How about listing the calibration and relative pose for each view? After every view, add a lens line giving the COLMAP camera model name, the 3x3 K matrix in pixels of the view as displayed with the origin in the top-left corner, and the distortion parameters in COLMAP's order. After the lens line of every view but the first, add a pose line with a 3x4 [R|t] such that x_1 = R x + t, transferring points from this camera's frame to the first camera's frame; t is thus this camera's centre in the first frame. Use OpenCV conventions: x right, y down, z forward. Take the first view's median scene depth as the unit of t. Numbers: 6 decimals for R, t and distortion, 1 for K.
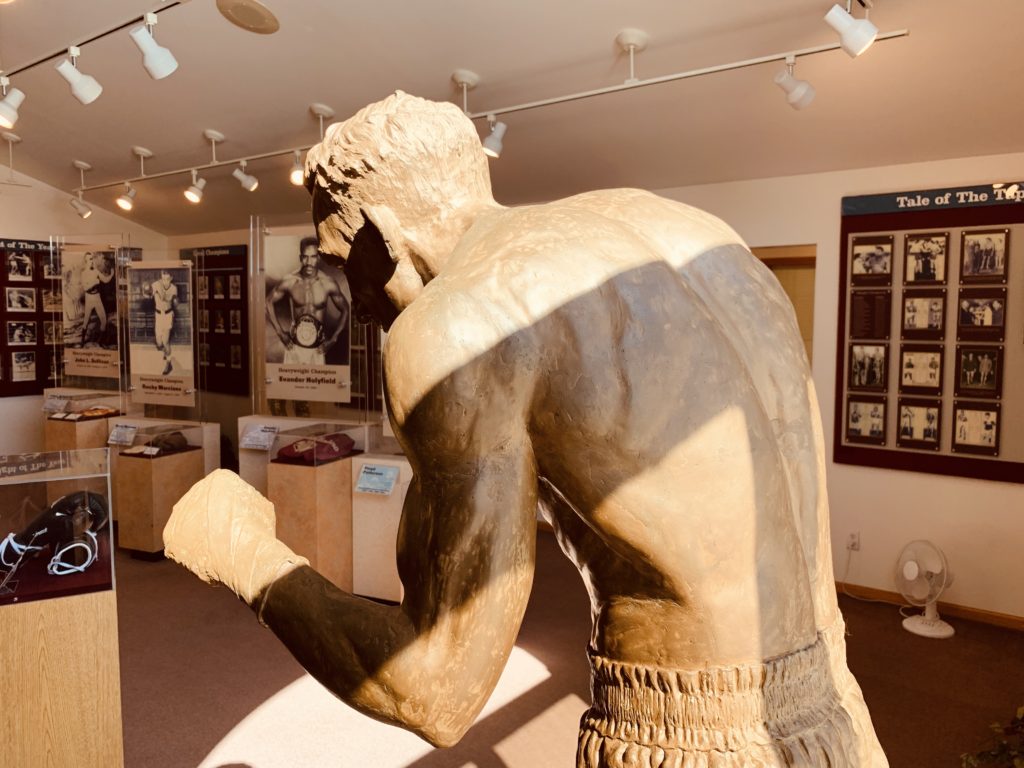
lens RADIAL K [[798.5, 0, 511.6], [0, 798.5, 379.4], [0, 0, 1]] dist [0.045583, -0.093437]
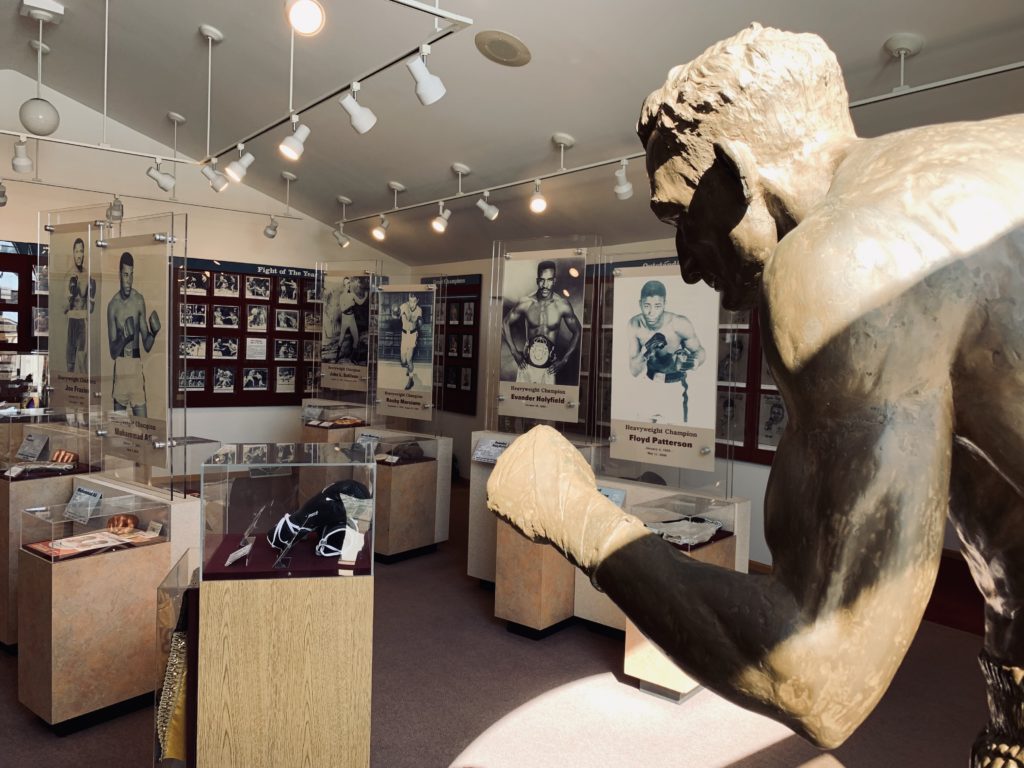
lens RADIAL K [[792.0, 0, 512.8], [0, 792.0, 378.2], [0, 0, 1]] dist [0.053825, -0.075684]
pose [[0.965295, 0.039251, -0.258195, -0.025060], [-0.050939, 0.997950, -0.038733, 0.015373], [0.256146, 0.050541, 0.965316, 0.011158]]
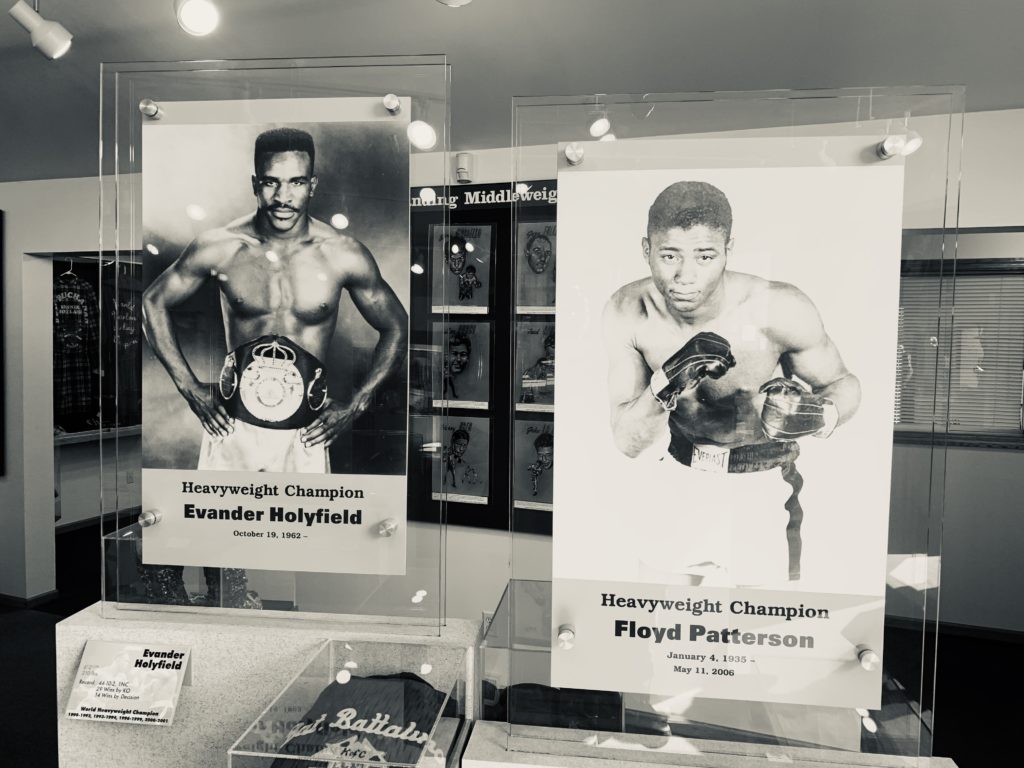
lens RADIAL K [[849.4, 0, 512.0], [0, 849.4, 384.0], [0, 0, 1]] dist [0.089755, -0.204293]
pose [[0.961294, -0.005843, 0.275463, -0.261326], [0.012409, 0.999679, -0.022097, -0.050193], [-0.275246, 0.024660, 0.961058, 0.598061]]
